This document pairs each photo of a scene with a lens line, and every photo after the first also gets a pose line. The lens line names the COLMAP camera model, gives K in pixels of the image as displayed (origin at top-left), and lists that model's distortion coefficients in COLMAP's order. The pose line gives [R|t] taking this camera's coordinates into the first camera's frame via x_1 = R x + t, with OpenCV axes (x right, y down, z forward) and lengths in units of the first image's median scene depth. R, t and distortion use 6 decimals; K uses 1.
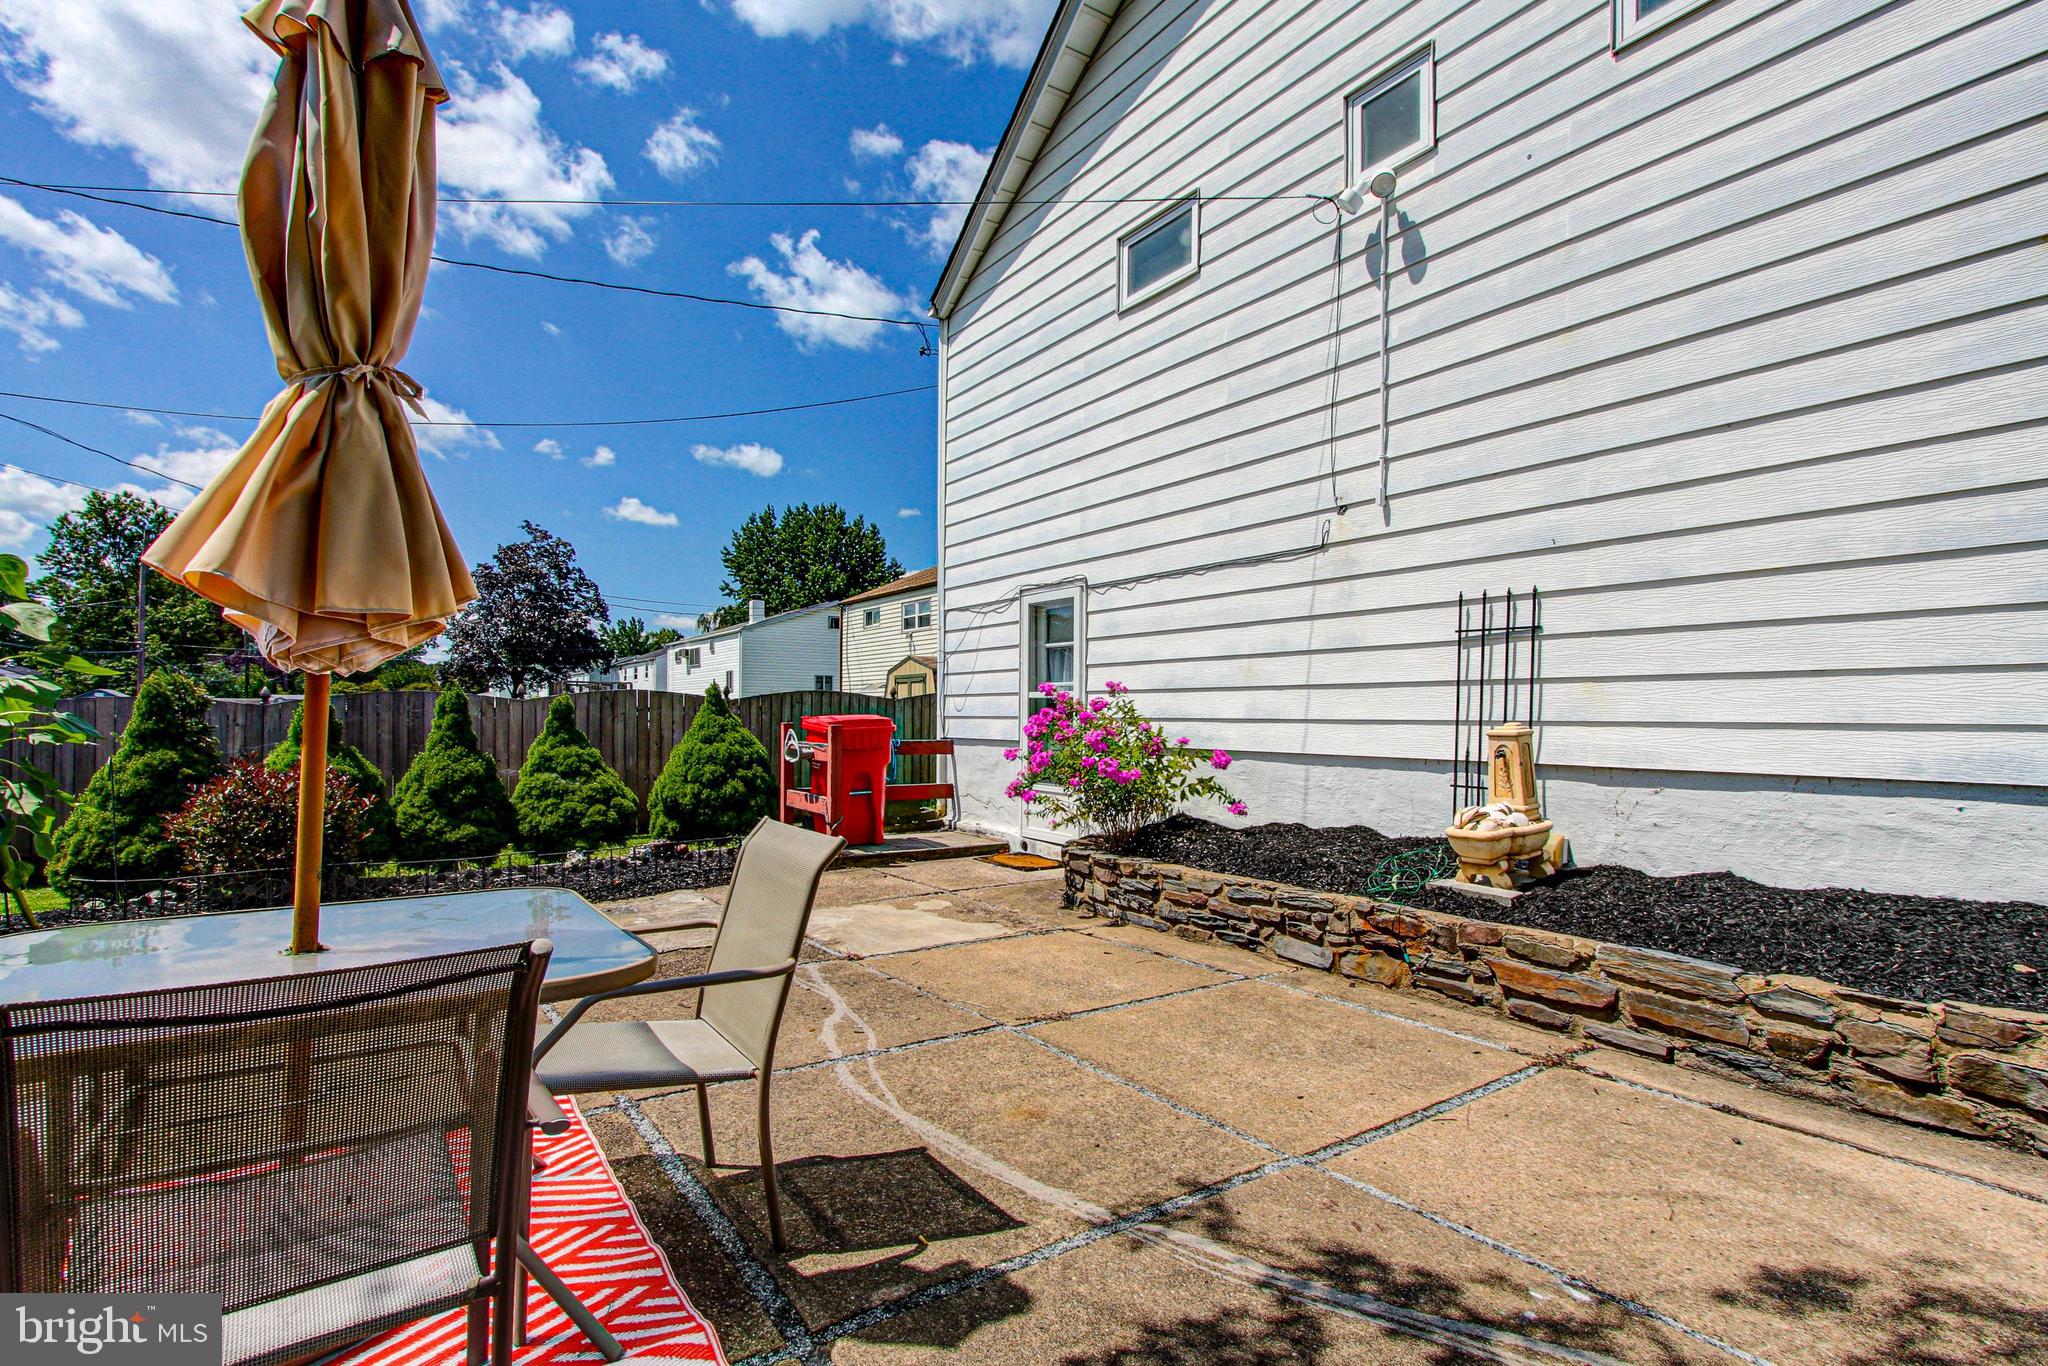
lens RADIAL K [[998.1, 0, 1018.5], [0, 998.1, 713.3], [0, 0, 1]] dist [0.005172, 0.000708]
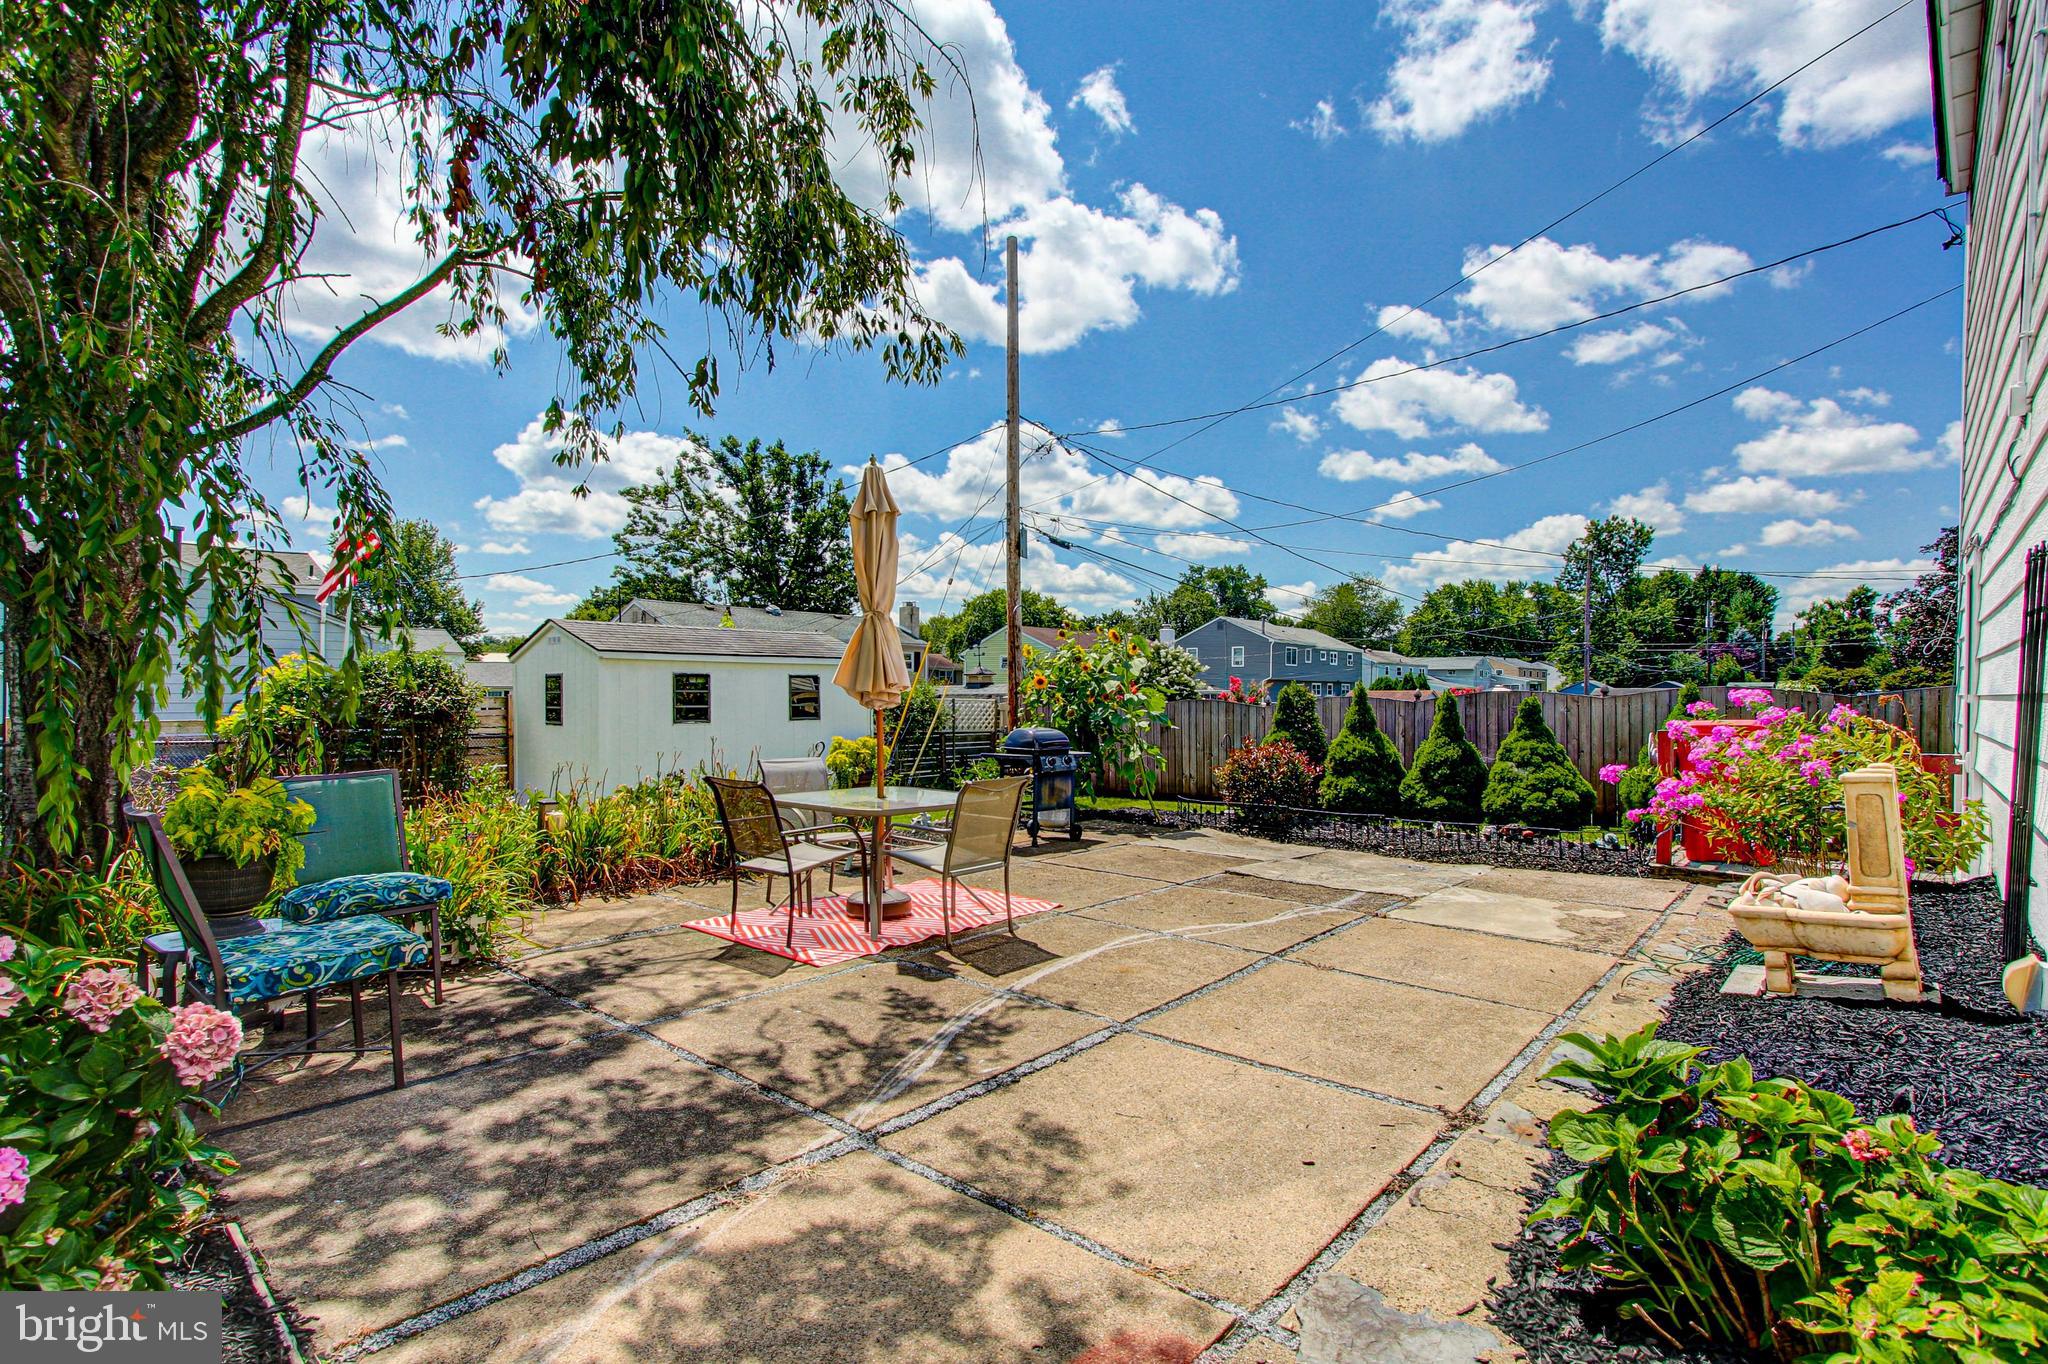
lens RADIAL K [[961.1, 0, 1016.5], [0, 961.1, 698.6], [0, 0, 1]] dist [-0.003824, 0.004746]
pose [[0.246476, 0.001118, -0.969148, 1.681988], [0.000287, 0.999999, 0.001227, -0.061073], [0.969149, -0.000581, 0.246476, 0.470420]]
